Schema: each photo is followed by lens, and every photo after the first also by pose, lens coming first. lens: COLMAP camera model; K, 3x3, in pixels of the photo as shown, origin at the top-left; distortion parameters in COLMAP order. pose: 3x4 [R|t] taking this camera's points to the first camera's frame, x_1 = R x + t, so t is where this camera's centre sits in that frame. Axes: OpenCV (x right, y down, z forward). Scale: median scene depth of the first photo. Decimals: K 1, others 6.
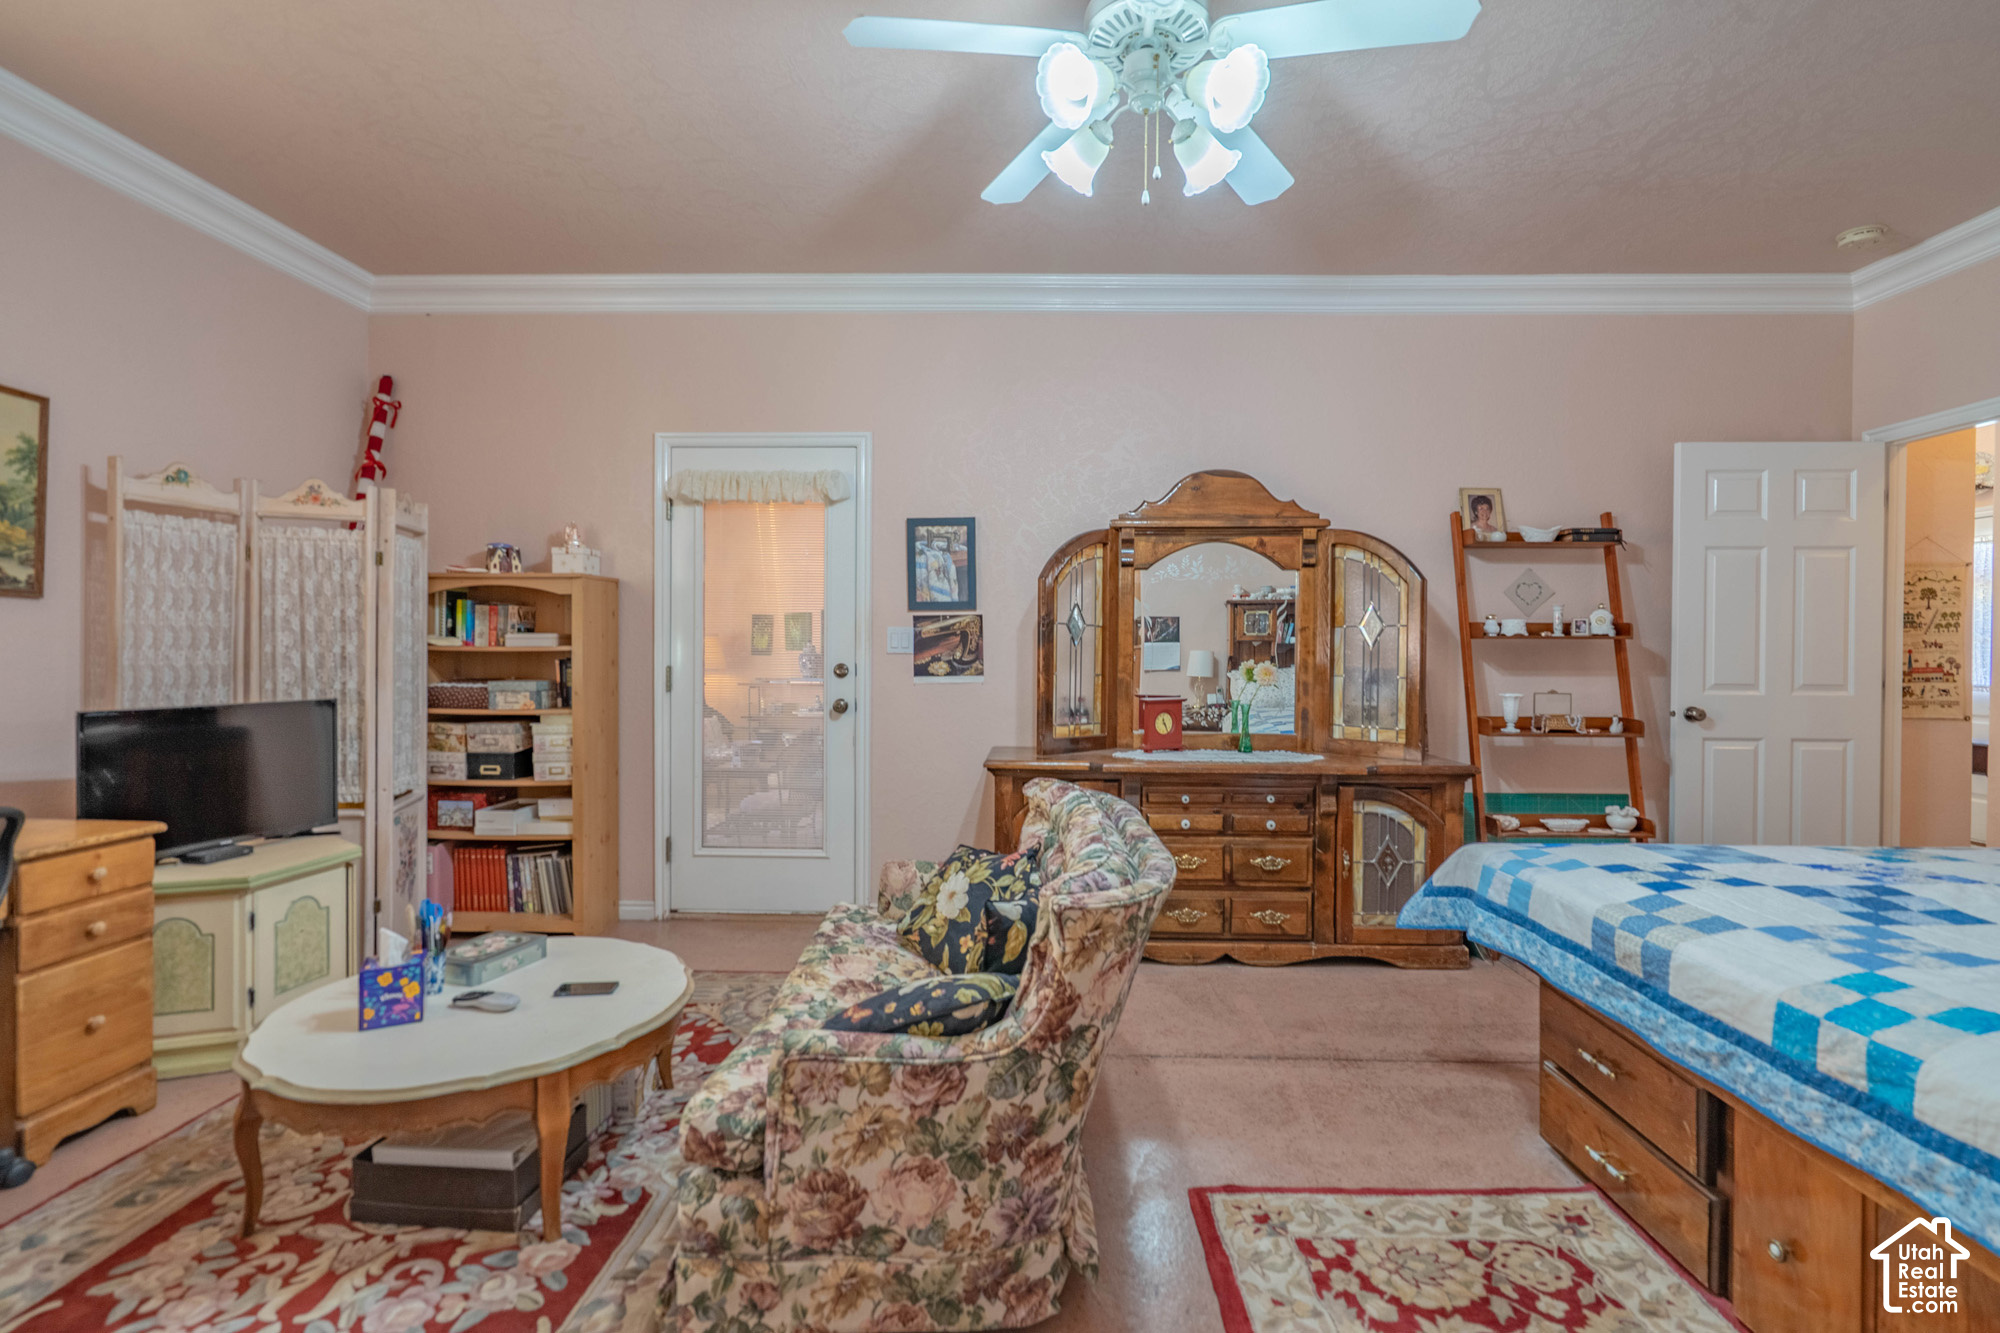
lens RADIAL K [[921.9, 0, 1007.1], [0, 921.9, 662.6], [0, 0, 1]] dist [-0.005244, 0.002440]
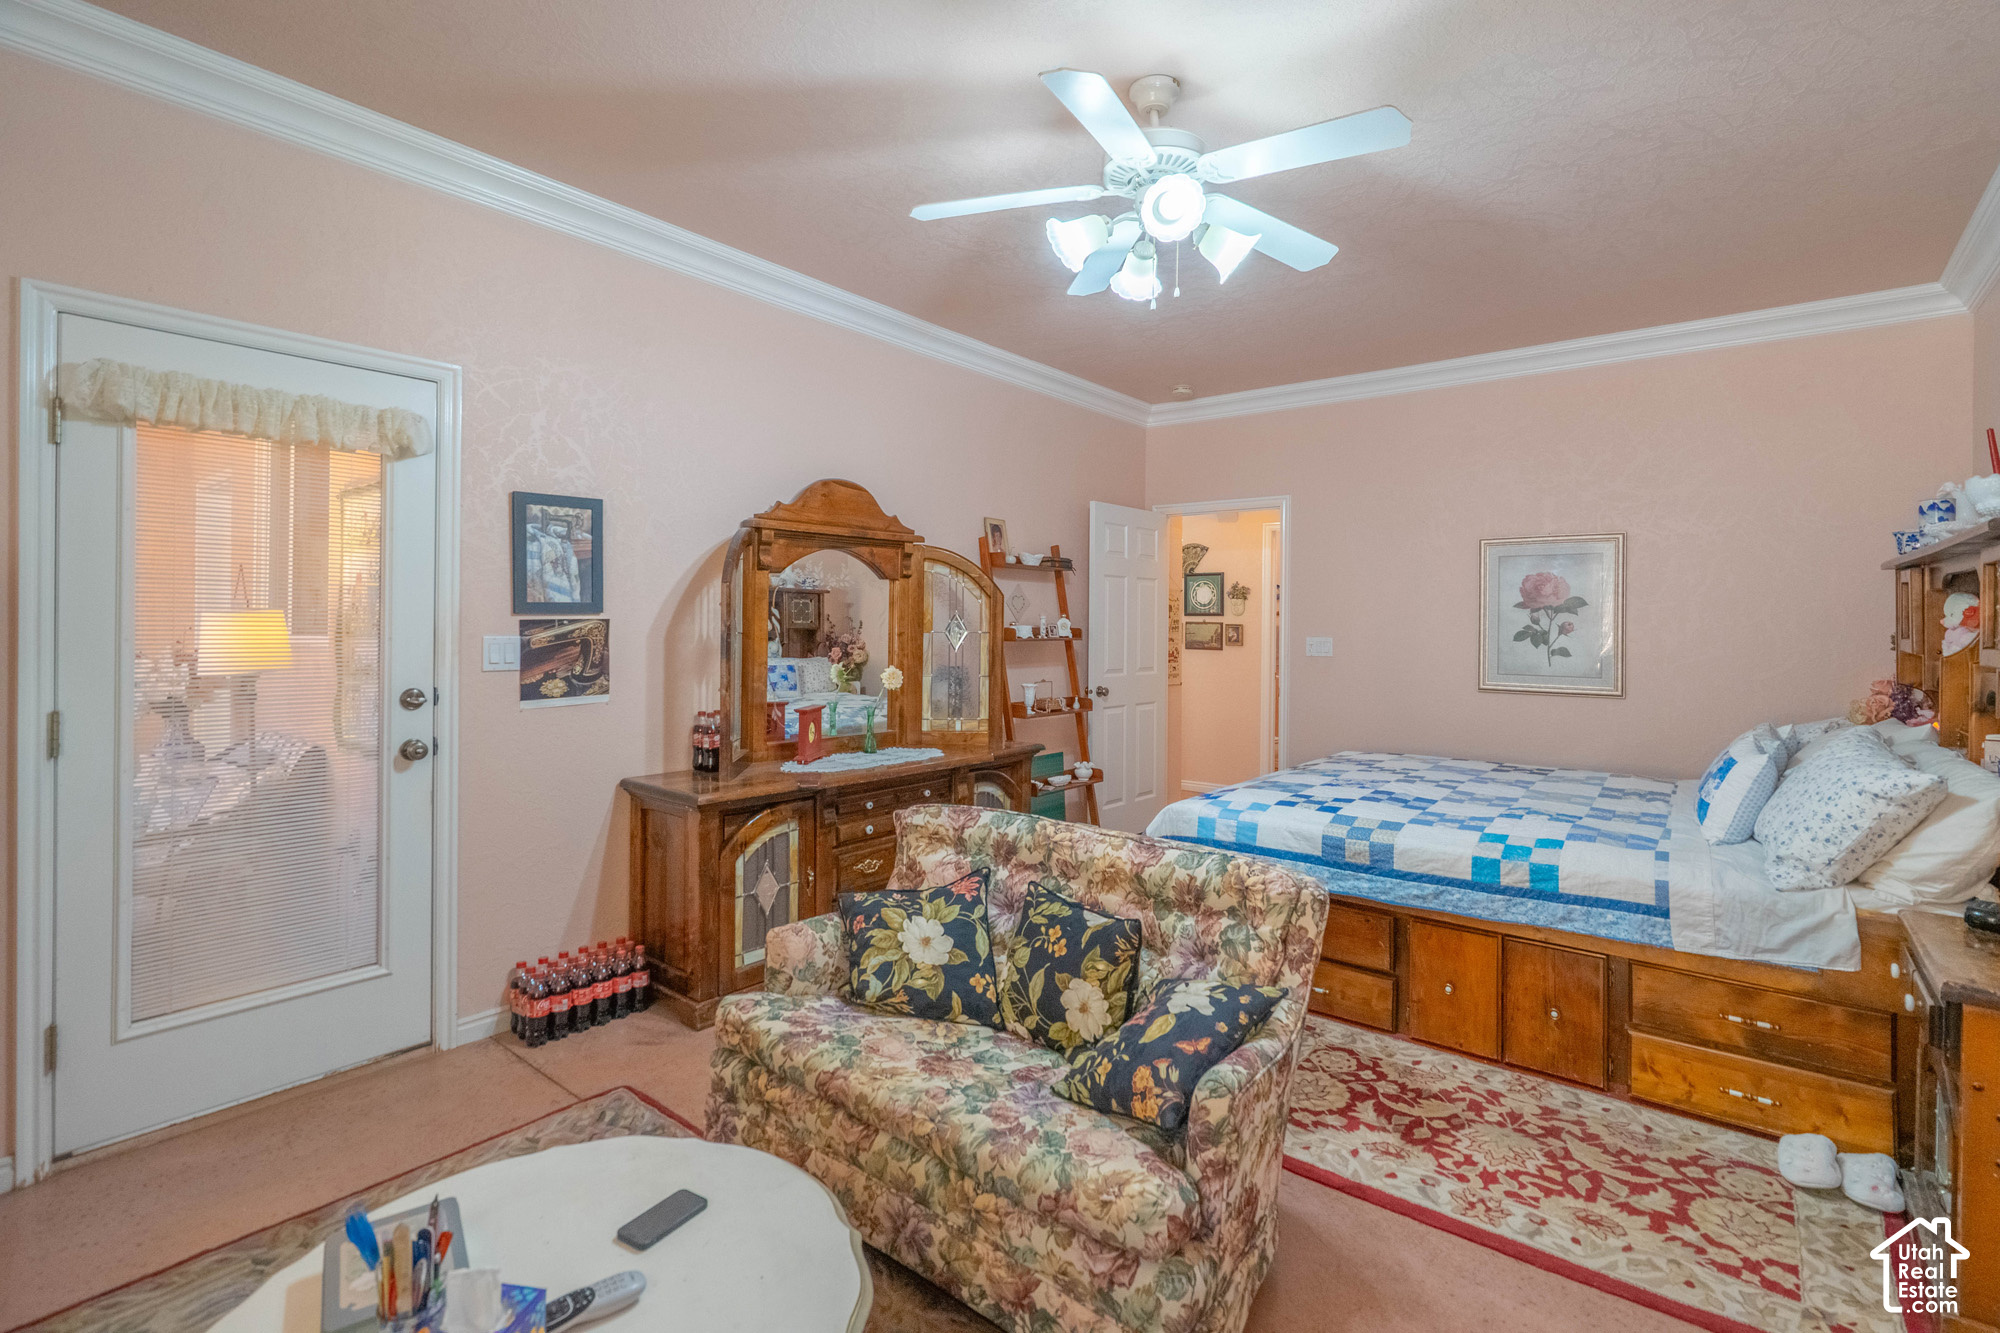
lens RADIAL K [[921.9, 0, 1058.6], [0, 921.9, 624.7], [0, 0, 1]] dist [-0.005244, 0.002440]
pose [[0.594962, 0.000147, 0.803754, -0.449212], [0.004465, 0.999984, -0.003488, -0.042933], [-0.803741, 0.005664, 0.594952, 0.195000]]
